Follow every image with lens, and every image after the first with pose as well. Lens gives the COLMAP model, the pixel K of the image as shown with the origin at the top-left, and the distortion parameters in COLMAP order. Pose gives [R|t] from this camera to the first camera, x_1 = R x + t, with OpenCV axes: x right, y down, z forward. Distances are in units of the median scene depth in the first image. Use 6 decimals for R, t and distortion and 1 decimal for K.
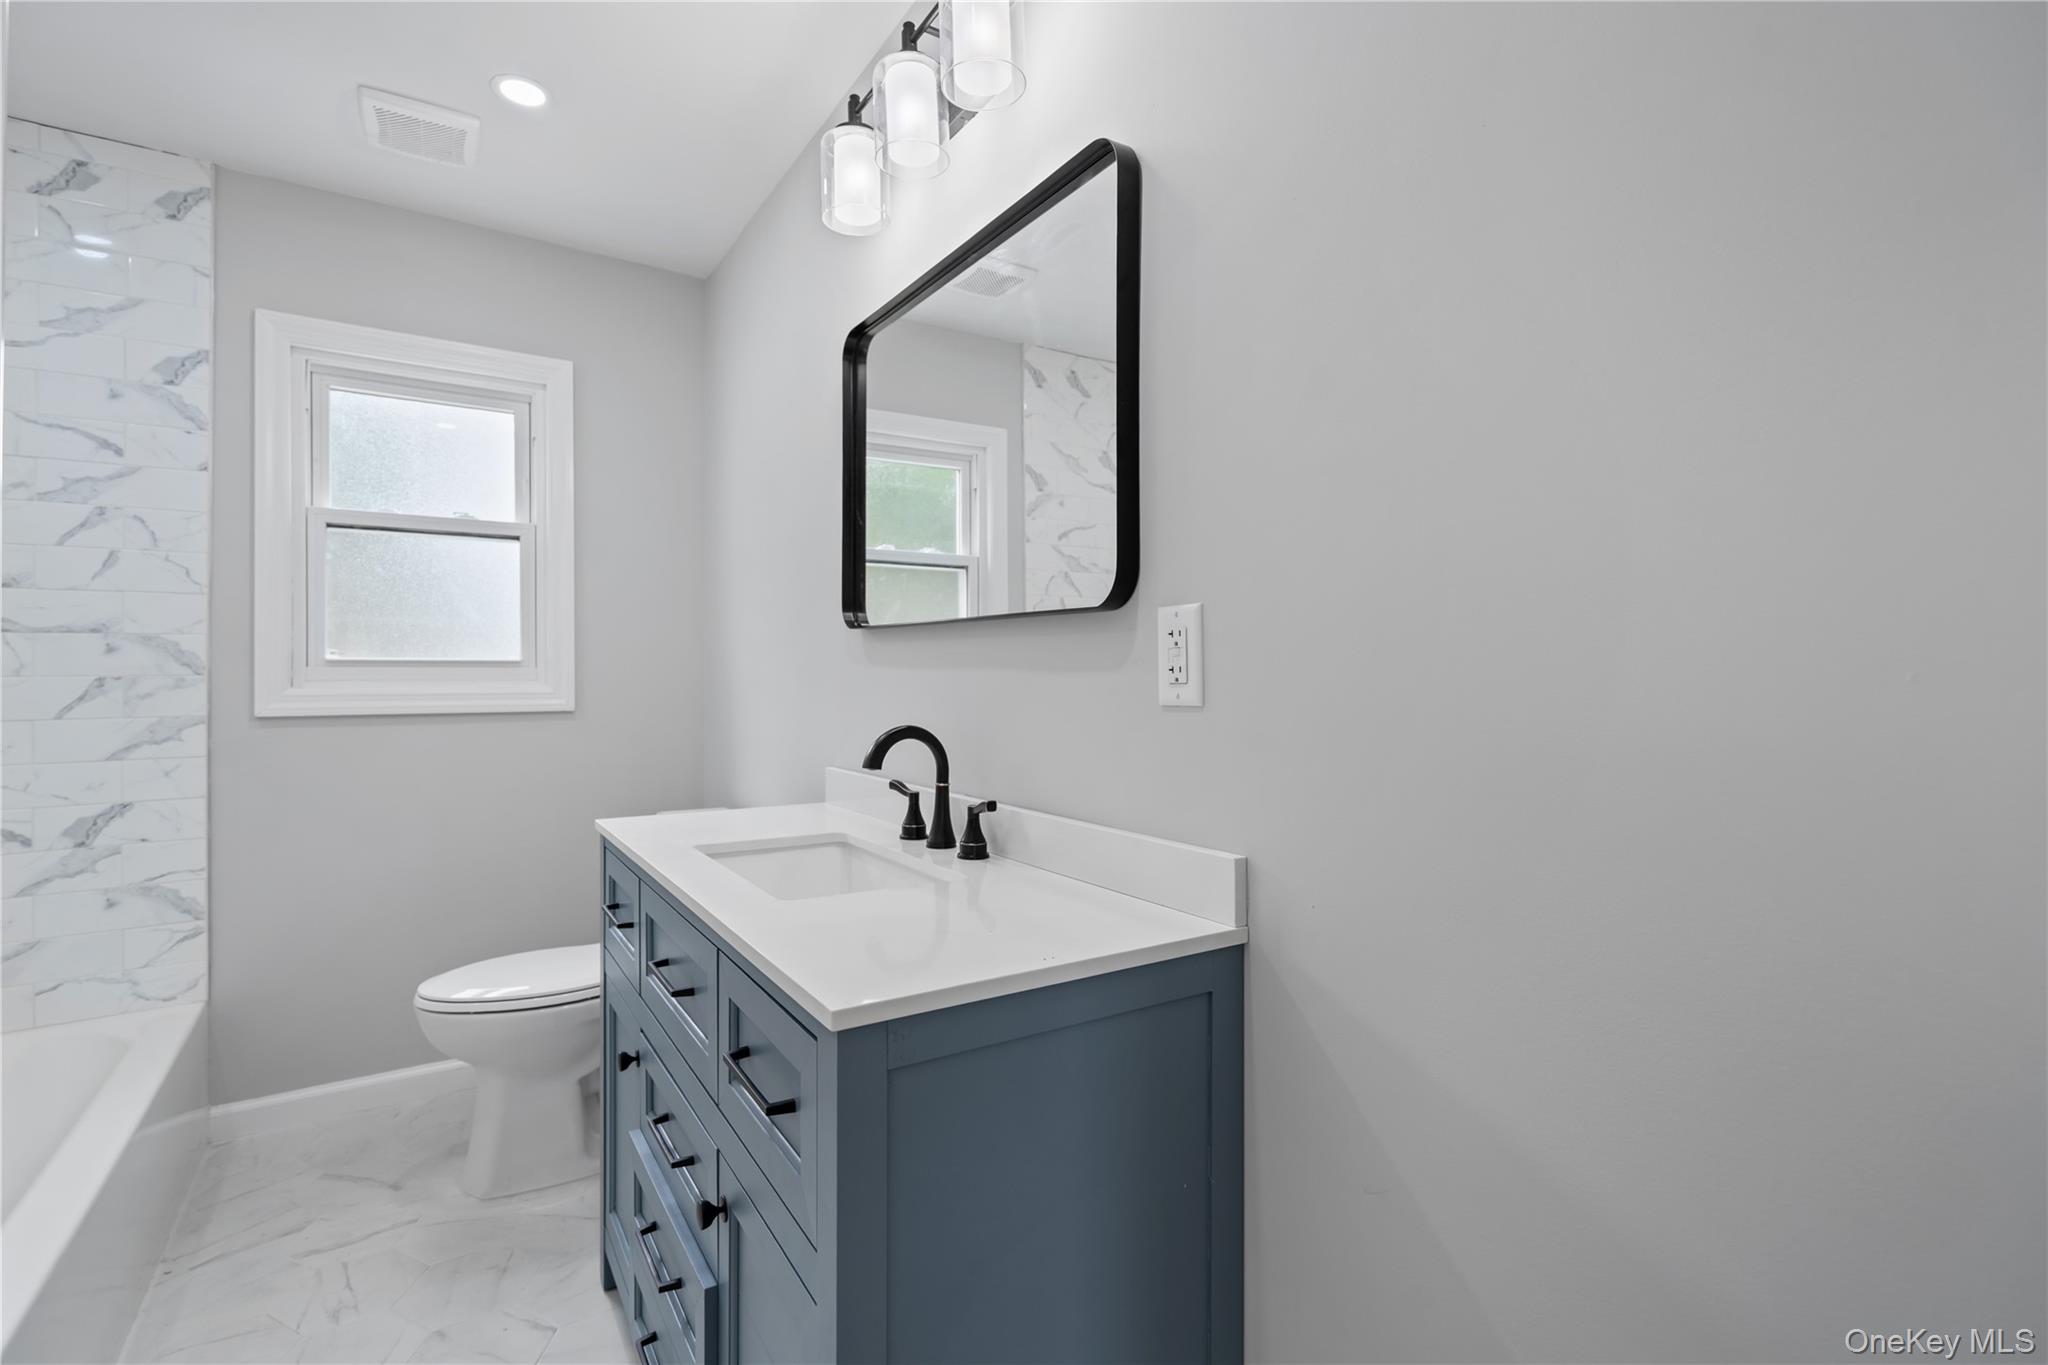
lens RADIAL K [[932.0, 0, 1013.2], [0, 932.0, 651.2], [0, 0, 1]] dist [-0.002806, 0.000949]
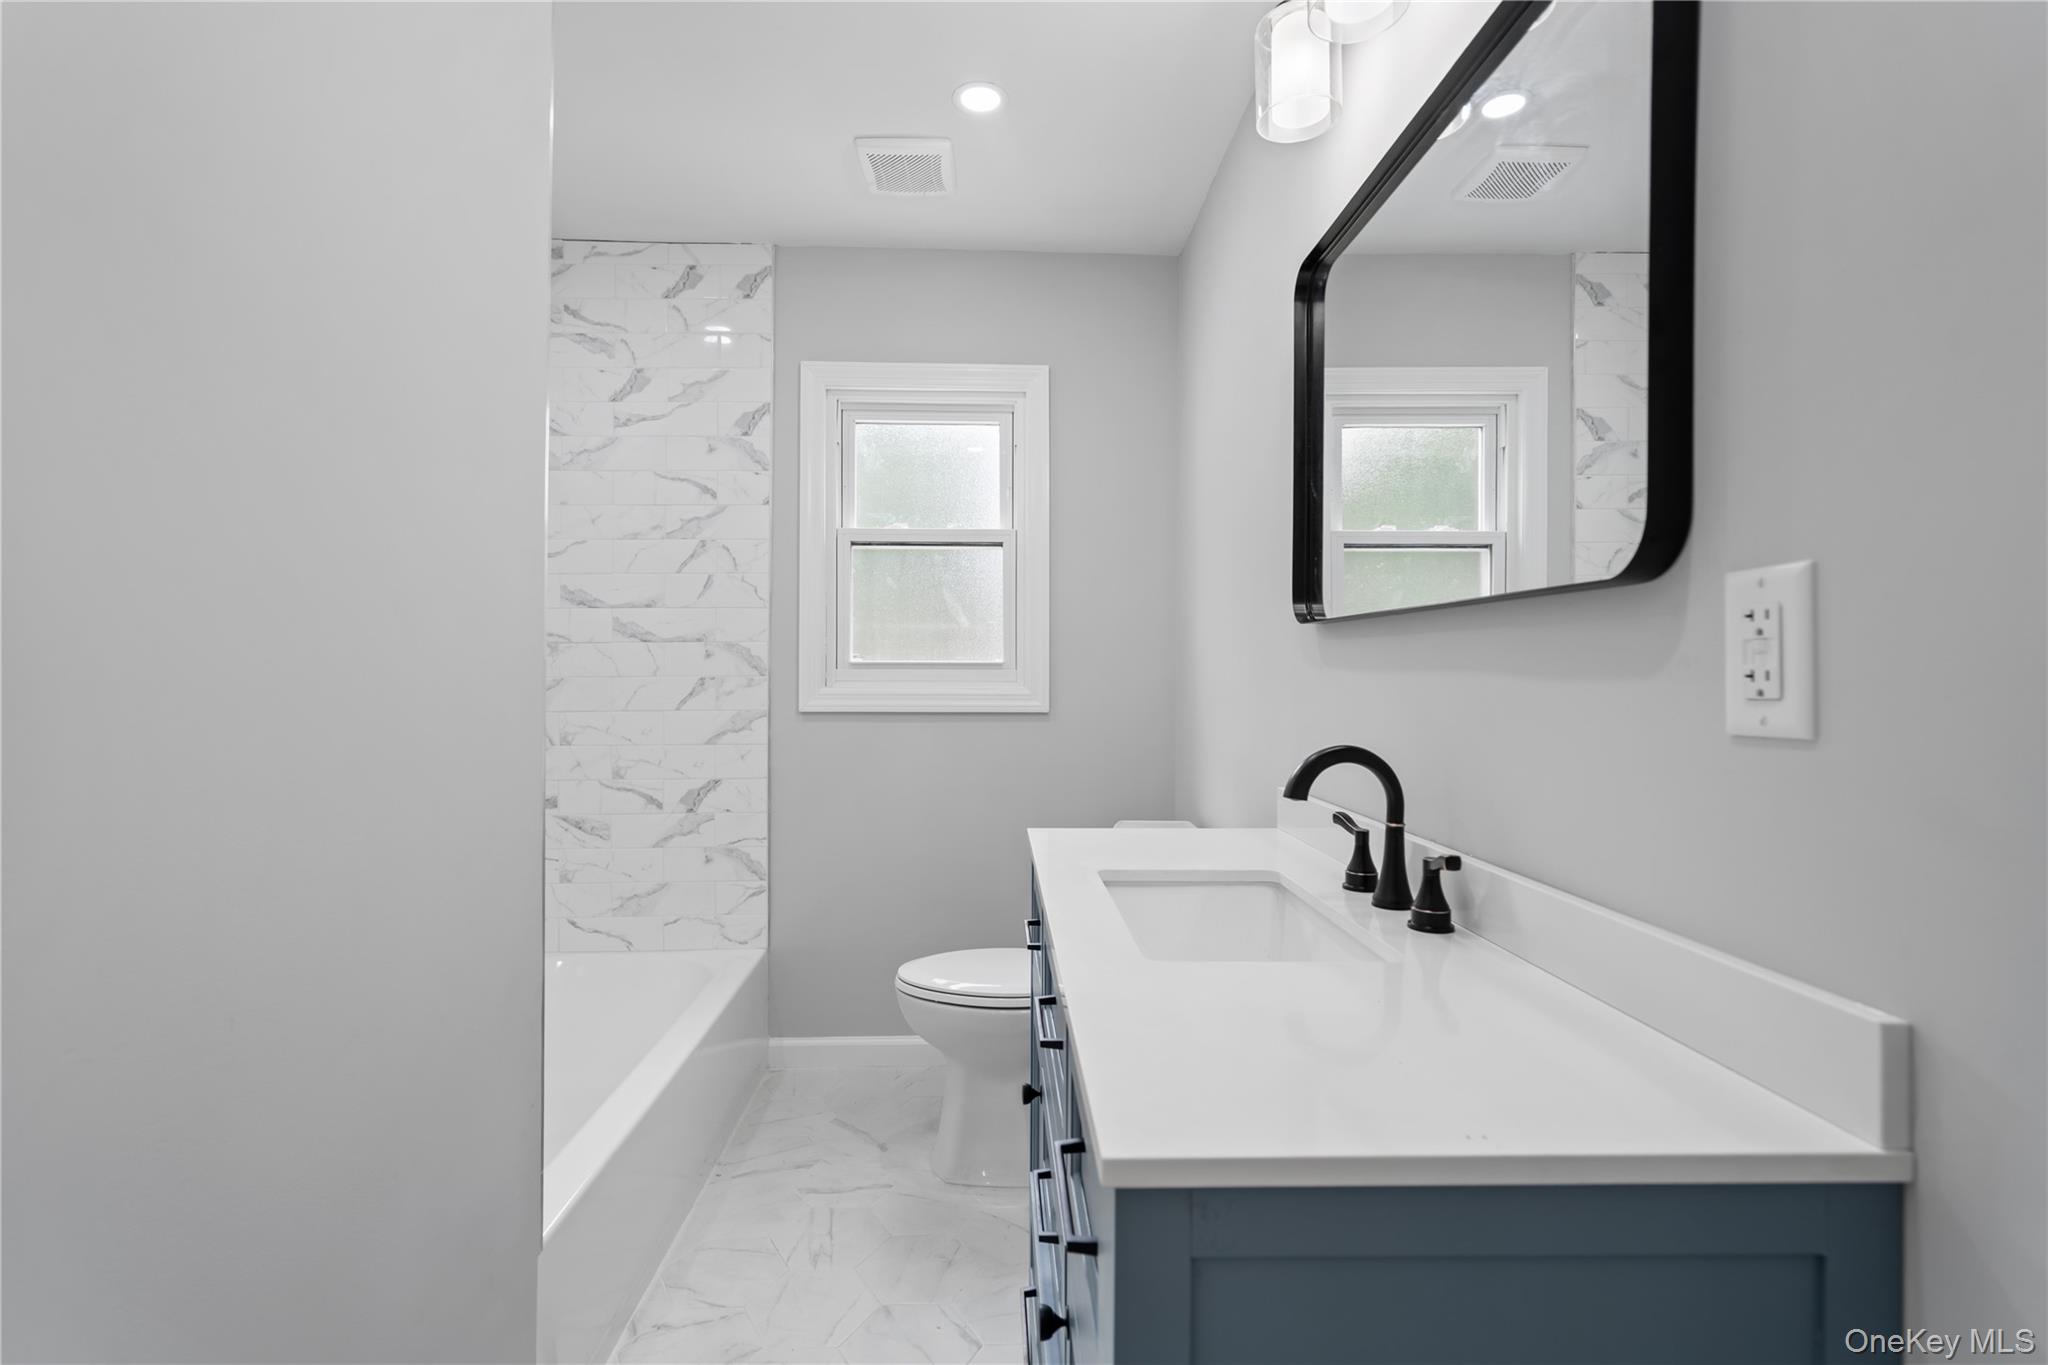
lens RADIAL K [[957.6, 0, 1019.8], [0, 957.6, 671.8], [0, 0, 1]] dist [-0.004124, 0.006890]
pose [[0.857951, 0.001501, -0.513729, 0.042556], [0.009343, 0.999785, 0.018526, 0.000765], [0.513646, -0.020694, 0.857753, 0.120177]]
